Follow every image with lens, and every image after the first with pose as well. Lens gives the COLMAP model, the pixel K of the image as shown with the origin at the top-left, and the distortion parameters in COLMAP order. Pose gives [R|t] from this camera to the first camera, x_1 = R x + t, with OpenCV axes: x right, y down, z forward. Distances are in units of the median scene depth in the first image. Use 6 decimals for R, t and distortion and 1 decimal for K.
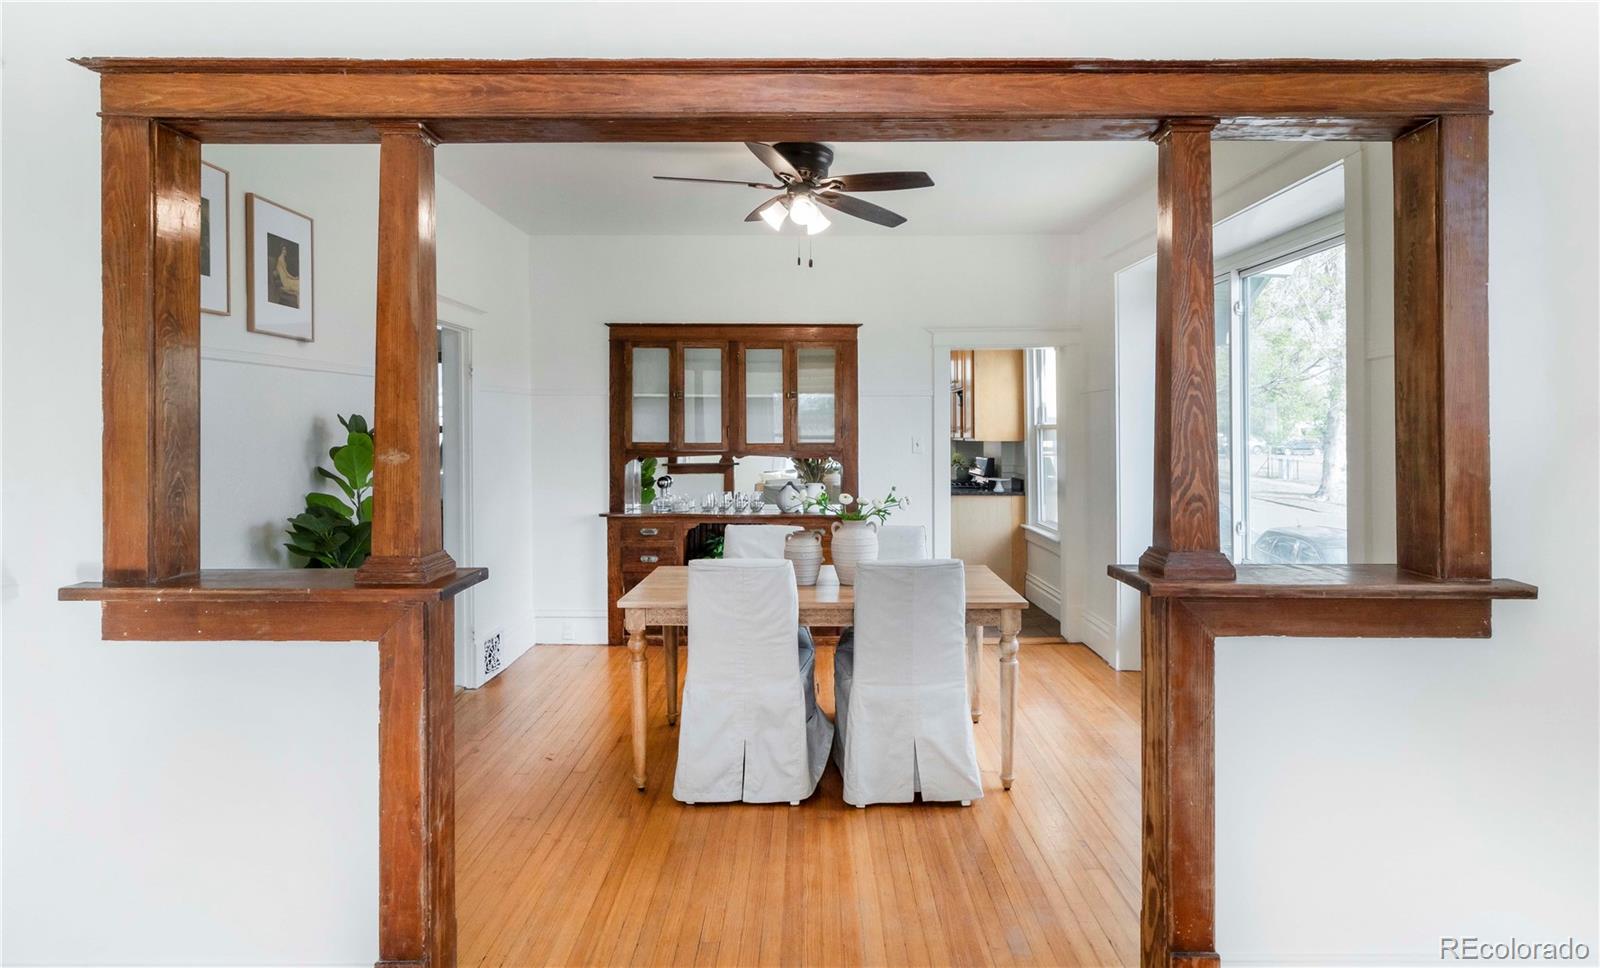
lens RADIAL K [[1016.5, 0, 803.9], [0, 1016.5, 422.2], [0, 0, 1]] dist [-0.002841, -0.002022]
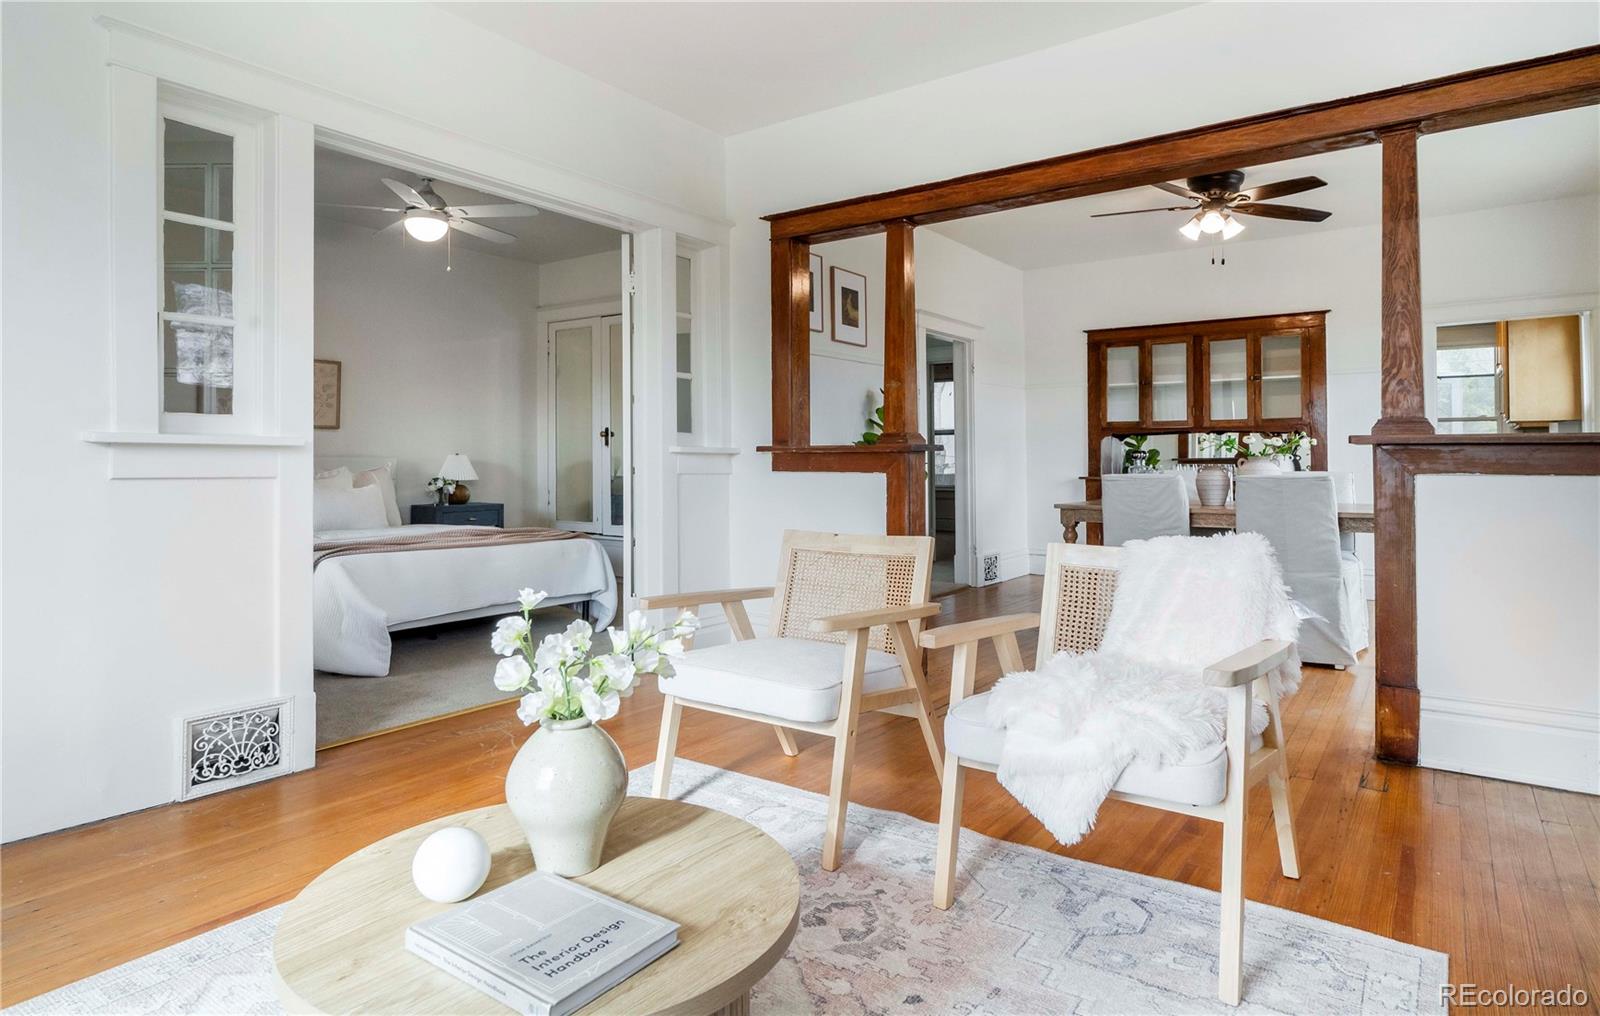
lens RADIAL K [[915.4, 0, 634.1], [0, 915.4, 435.5], [0, 0, 1]] dist [0.003949, 0.002175]
pose [[0.748022, -0.014121, -0.663524, 0.223106], [-0.001046, 0.999747, -0.022457, 0.093942], [0.663673, 0.017493, 0.747818, -0.376137]]
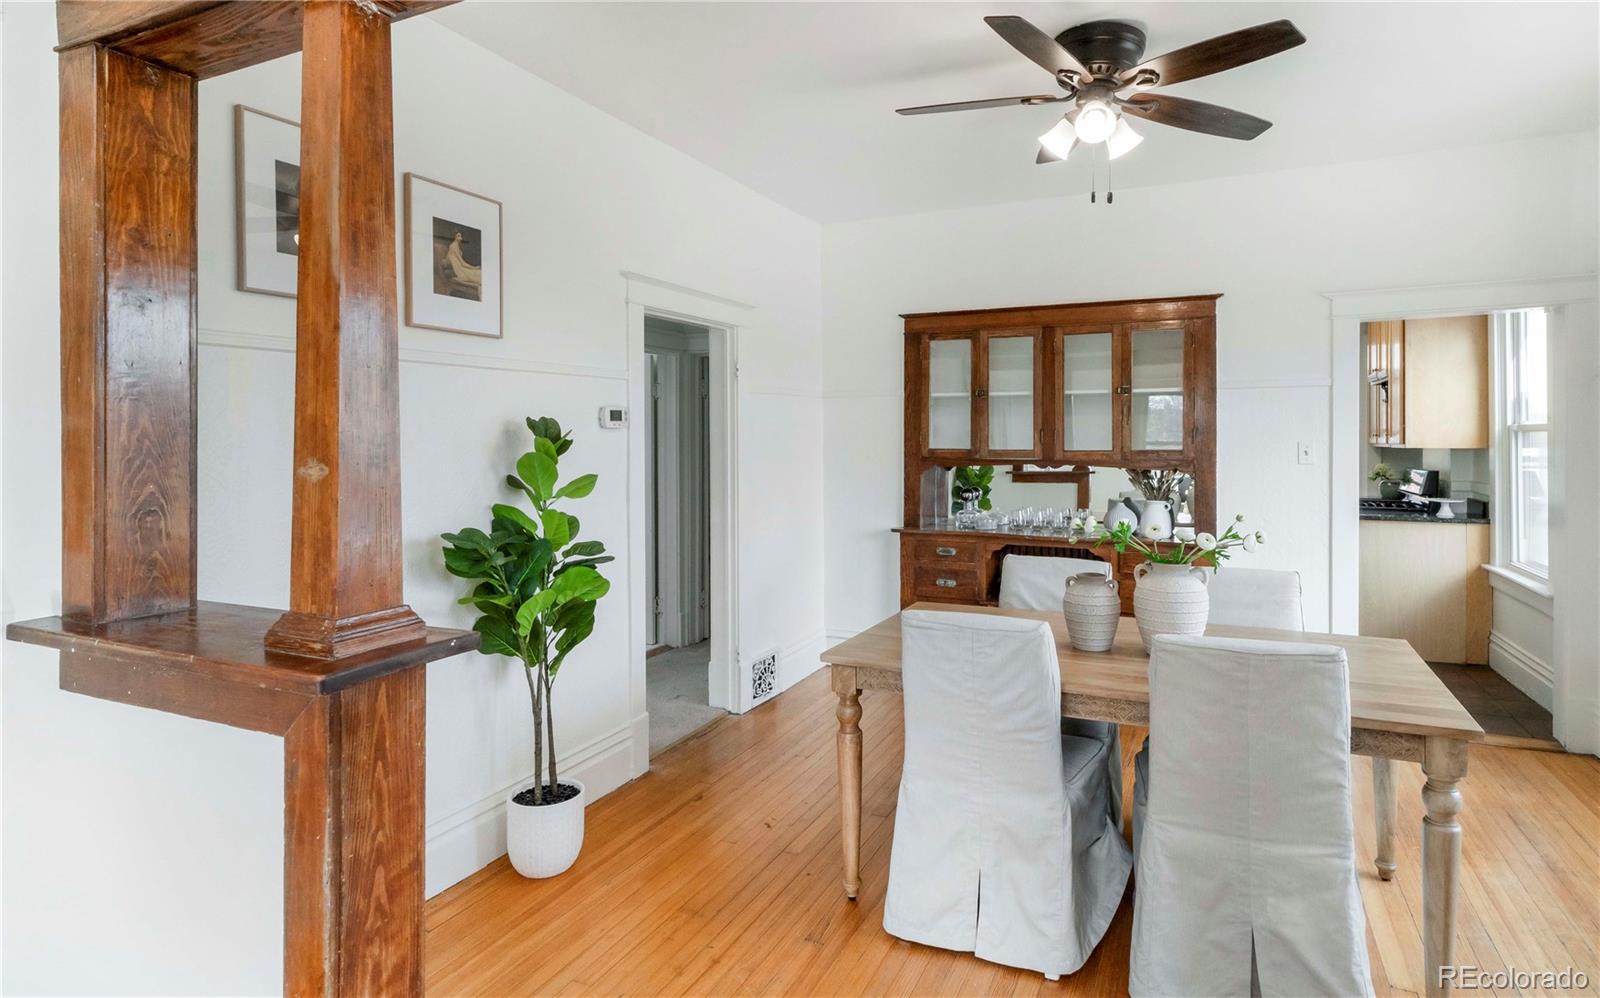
lens RADIAL K [[935.9, 0, 727.9], [0, 935.9, 454.2], [0, 0, 1]] dist [-0.009508, 0.003007]
pose [[0.888643, 0.004381, -0.458578, 0.071232], [0.007438, 0.999685, 0.023965, 0.005591], [0.458538, -0.024708, 0.888331, 0.298874]]
